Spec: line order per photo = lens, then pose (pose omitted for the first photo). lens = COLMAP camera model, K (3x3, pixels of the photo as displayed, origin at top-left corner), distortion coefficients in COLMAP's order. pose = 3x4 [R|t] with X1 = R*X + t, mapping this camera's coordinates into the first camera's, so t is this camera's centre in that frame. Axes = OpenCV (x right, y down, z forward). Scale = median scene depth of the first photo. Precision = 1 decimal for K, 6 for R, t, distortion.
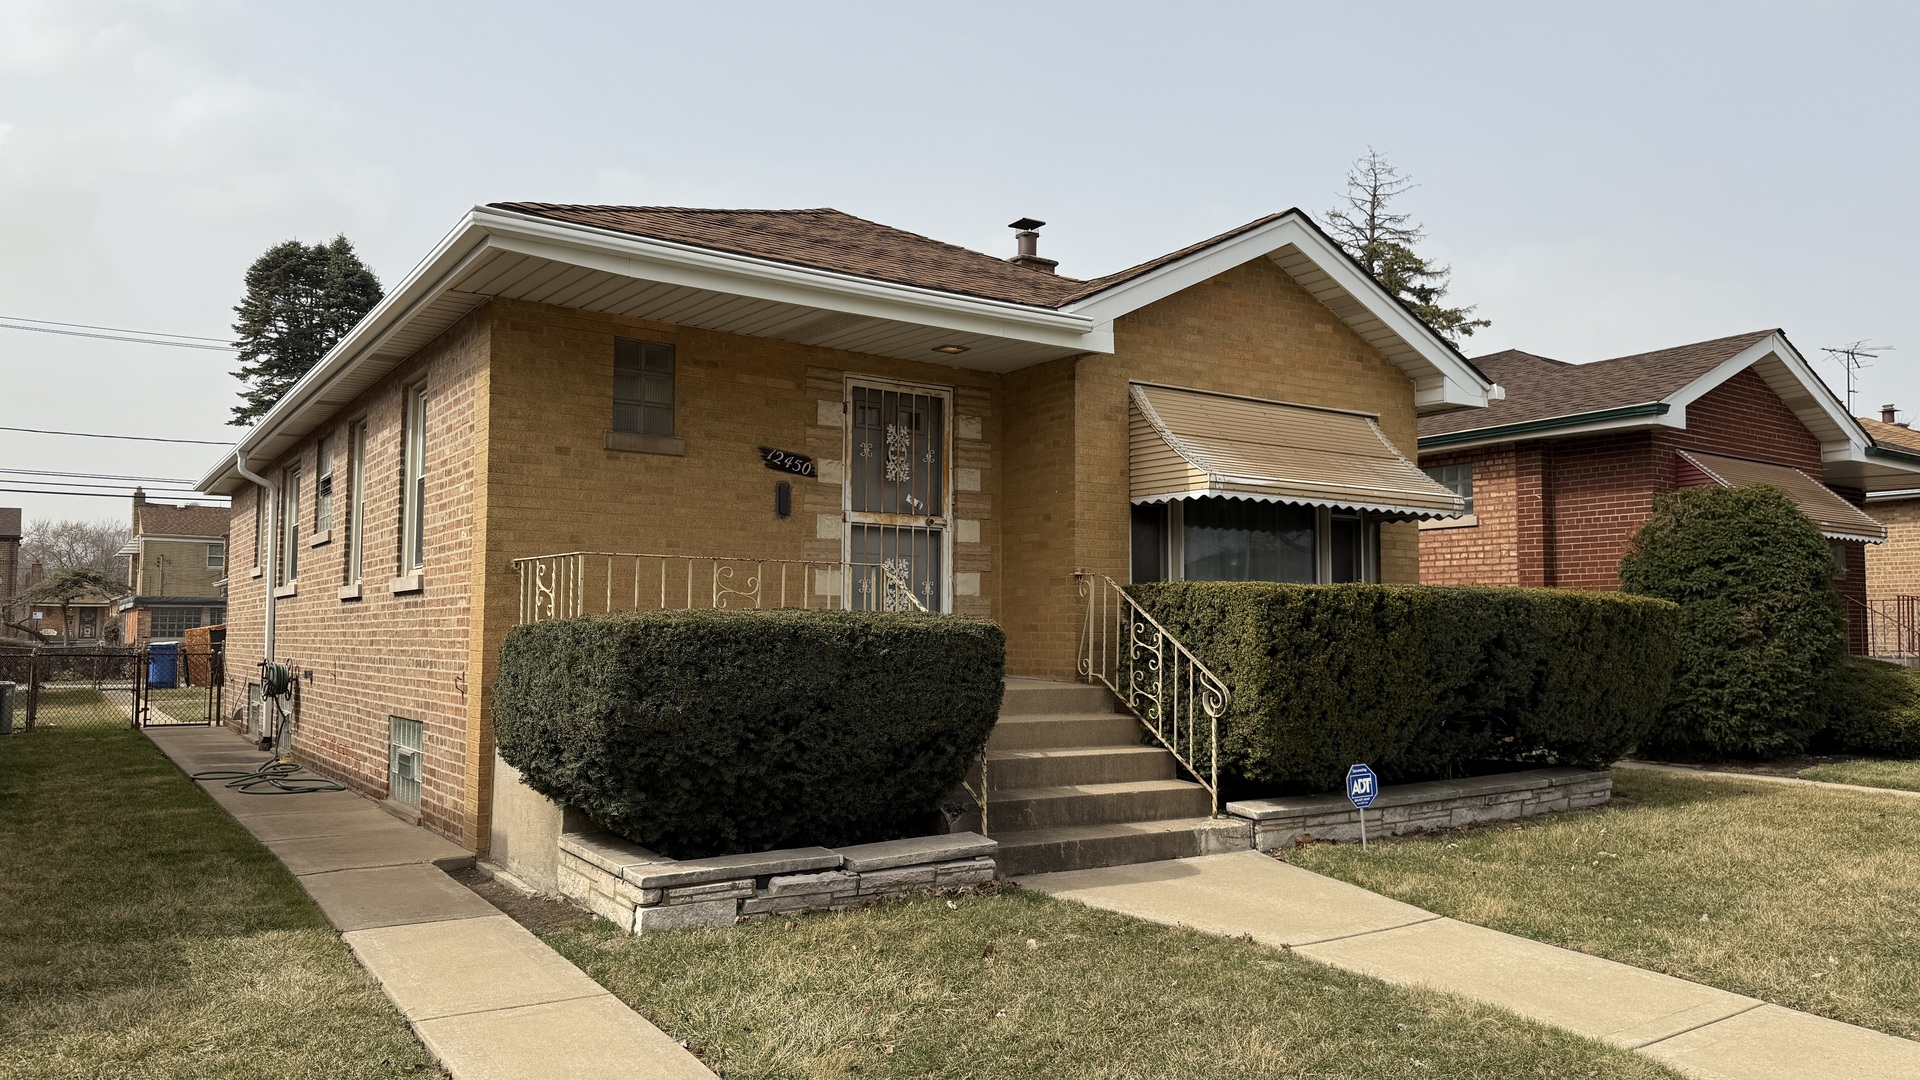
lens RADIAL K [[1315.6, 0, 950.2], [0, 1315.6, 544.1], [0, 0, 1]] dist [0.081647, -0.007939]
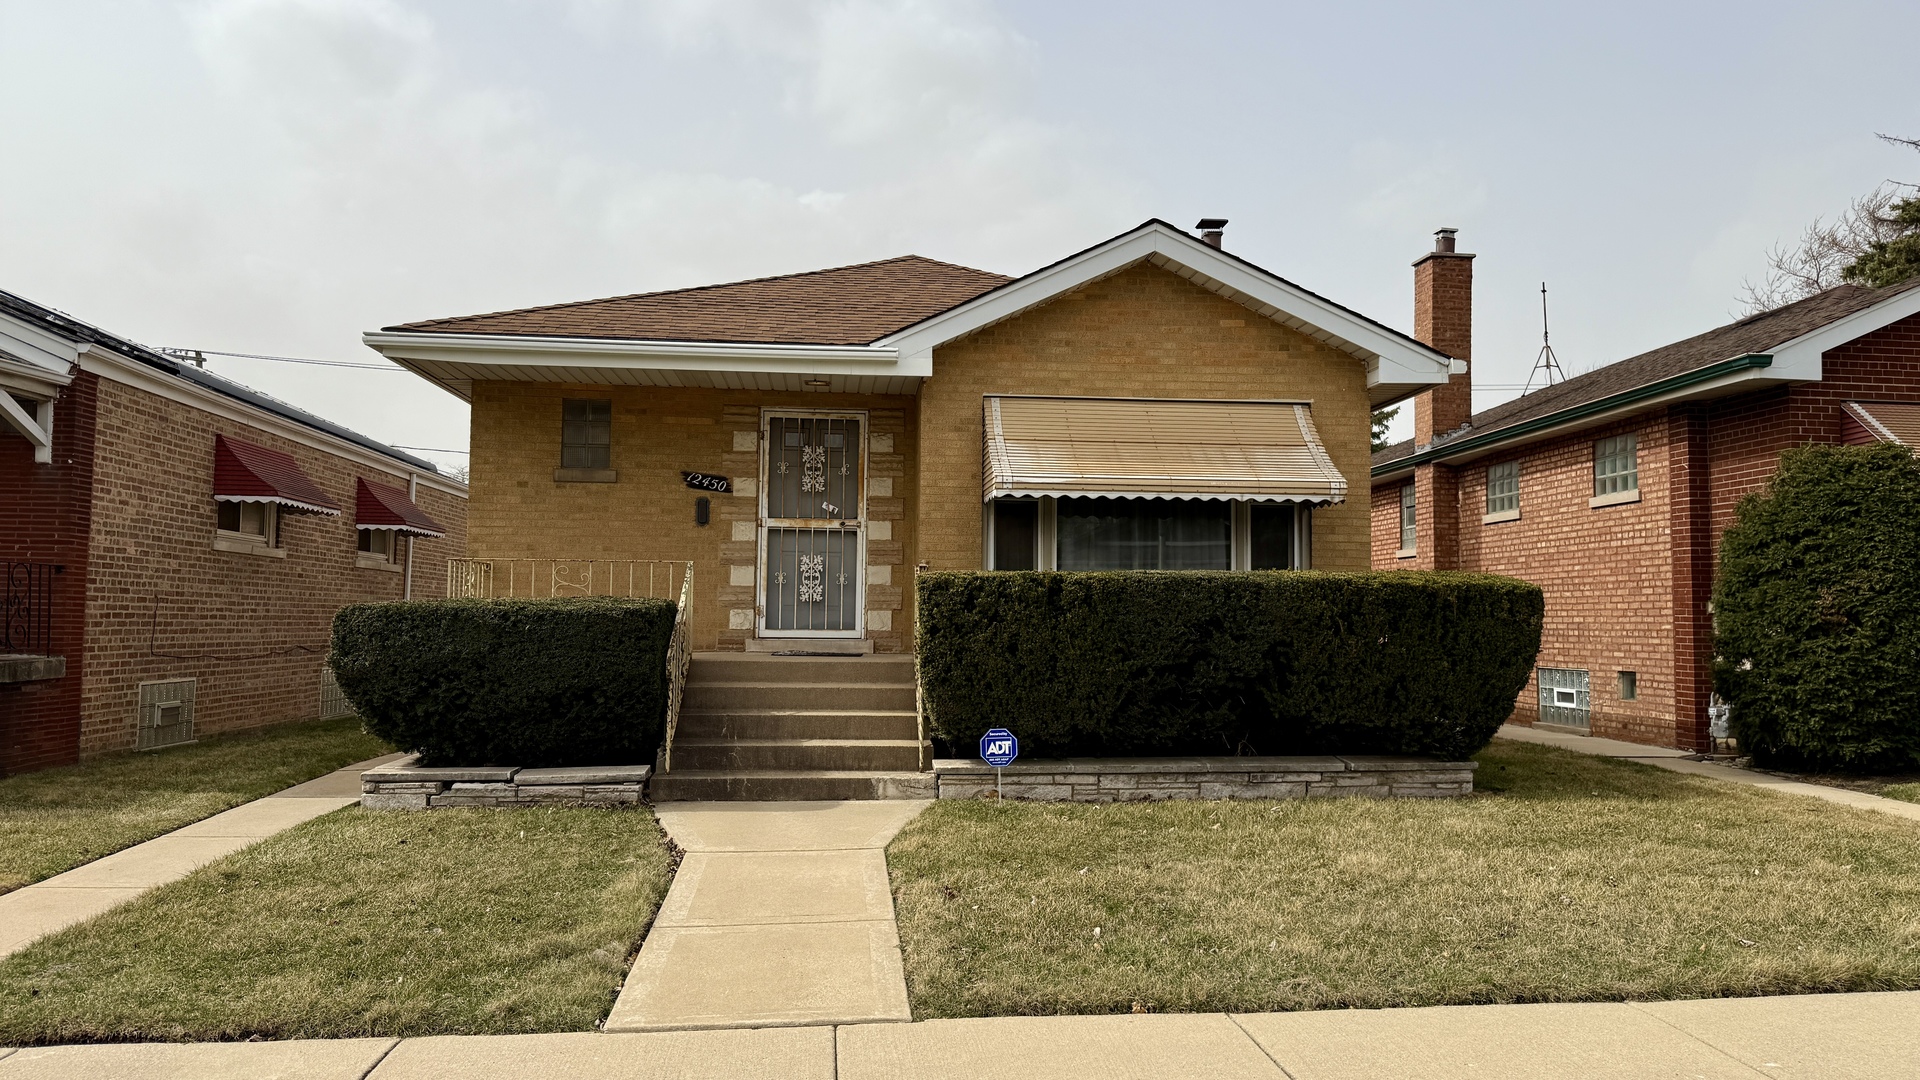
lens RADIAL K [[1315.6, 0, 957.9], [0, 1315.6, 520.4], [0, 0, 1]] dist [0.081647, -0.007939]
pose [[0.881085, -0.032504, -0.471839, 0.691041], [0.027472, 0.999468, -0.017551, 0.004272], [0.472159, 0.002502, 0.881510, -0.014865]]
